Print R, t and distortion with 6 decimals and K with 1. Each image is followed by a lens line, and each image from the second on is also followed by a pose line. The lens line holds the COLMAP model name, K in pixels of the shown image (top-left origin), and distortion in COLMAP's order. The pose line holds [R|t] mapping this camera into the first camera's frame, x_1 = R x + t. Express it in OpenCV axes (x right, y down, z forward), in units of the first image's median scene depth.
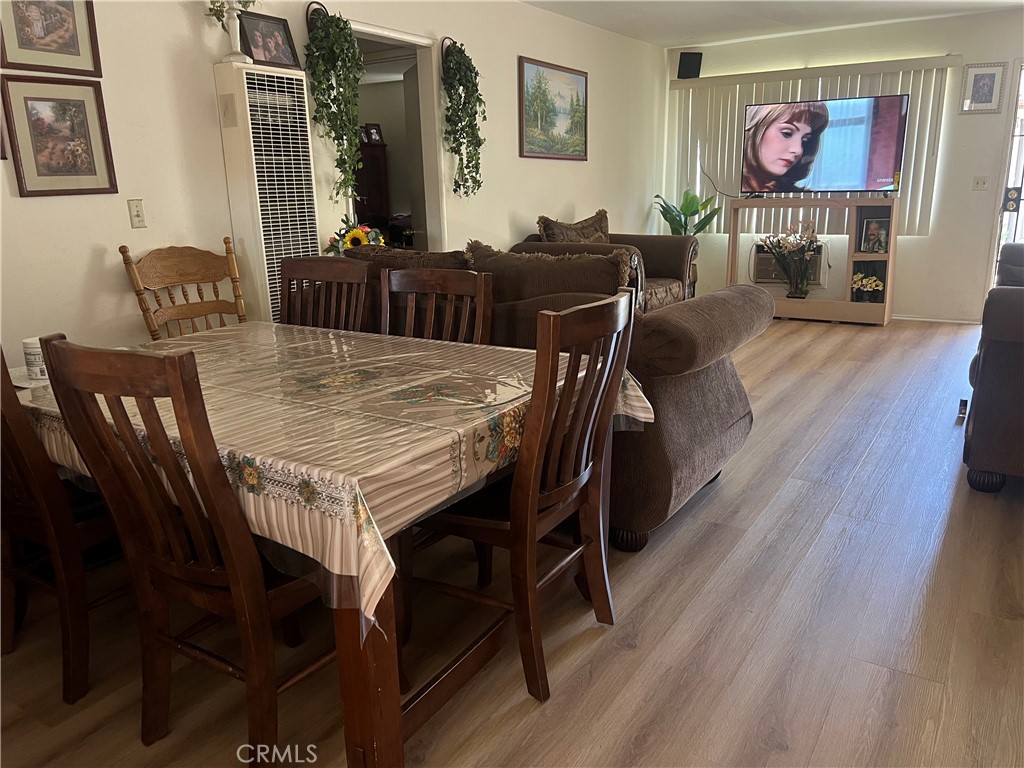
lens RADIAL K [[771.9, 0, 514.3], [0, 771.9, 387.0], [0, 0, 1]] dist [0.056958, -0.060188]
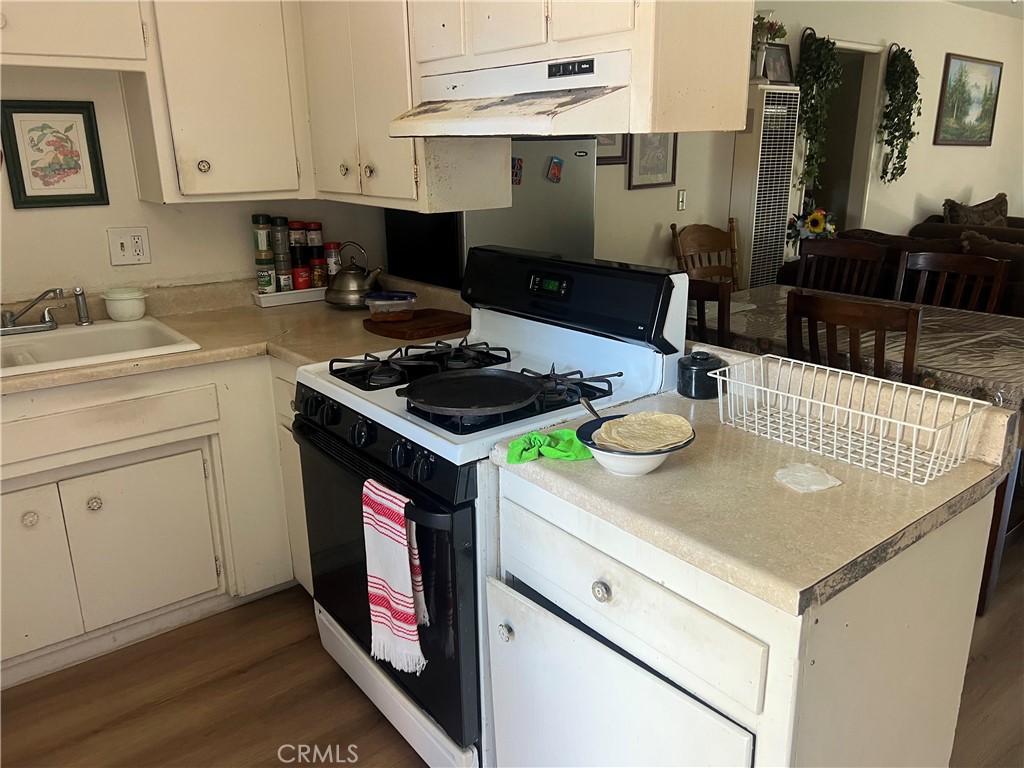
lens RADIAL K [[771.9, 0, 513.6], [0, 771.9, 383.6], [0, 0, 1]] dist [0.056958, -0.060188]
pose [[0.948798, 0.104955, -0.297939, -0.227147], [-0.090916, 0.994011, 0.060635, 0.031435], [0.302518, -0.030443, 0.952657, -0.290292]]
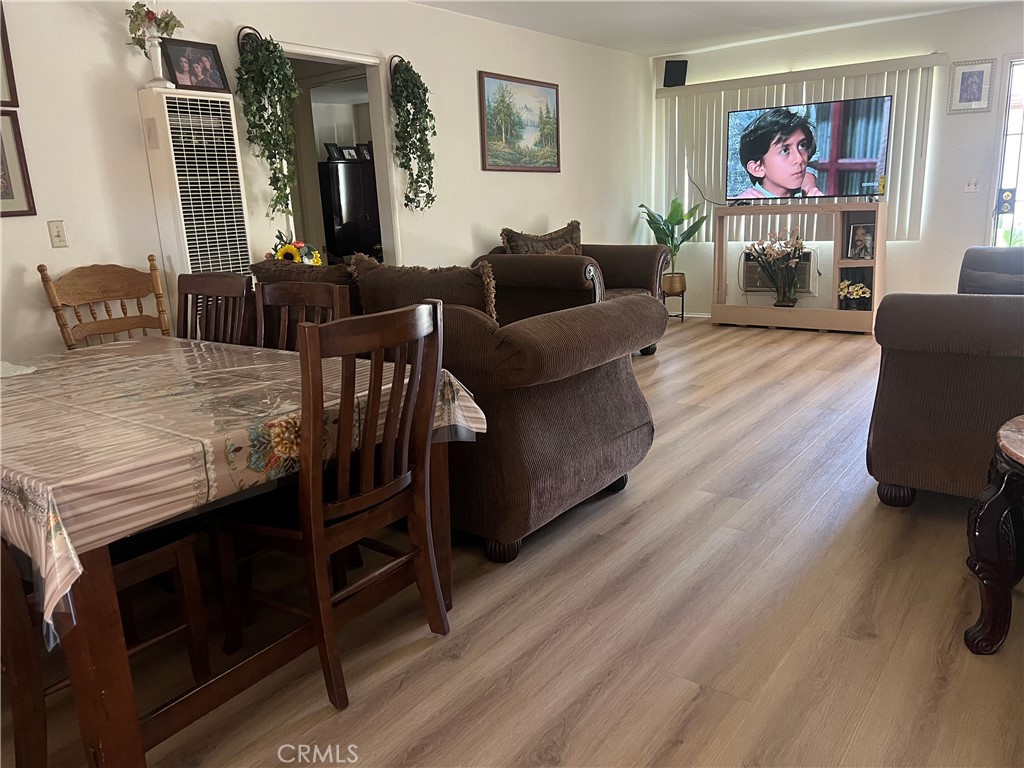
lens RADIAL K [[771.9, 0, 512.4], [0, 771.9, 387.6], [0, 0, 1]] dist [0.056958, -0.060188]
pose [[0.996834, -0.003861, -0.079416, 0.147947], [0.002735, 0.999894, -0.014284, 0.000672], [0.079463, 0.014022, 0.996739, 0.001922]]
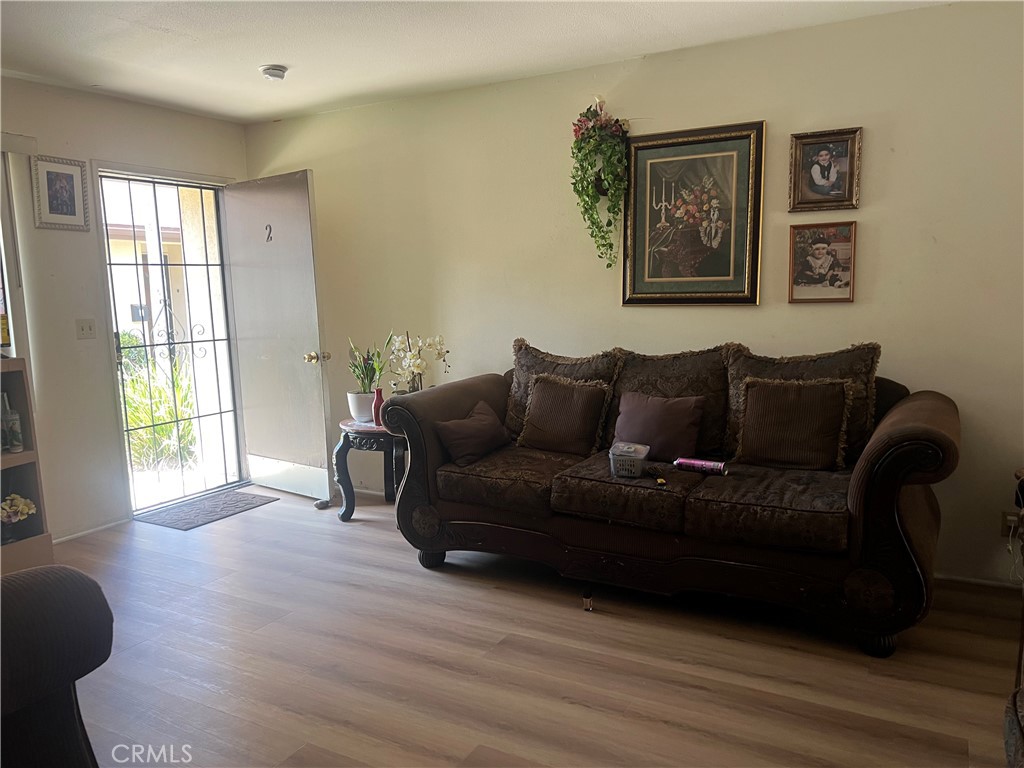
lens RADIAL K [[771.9, 0, 512.9], [0, 771.9, 385.7], [0, 0, 1]] dist [0.056958, -0.060188]
pose [[-0.042918, -0.110341, 0.992967, -0.146803], [0.274369, 0.954368, 0.117911, -0.258918], [-0.960666, 0.277500, -0.010686, 0.898729]]
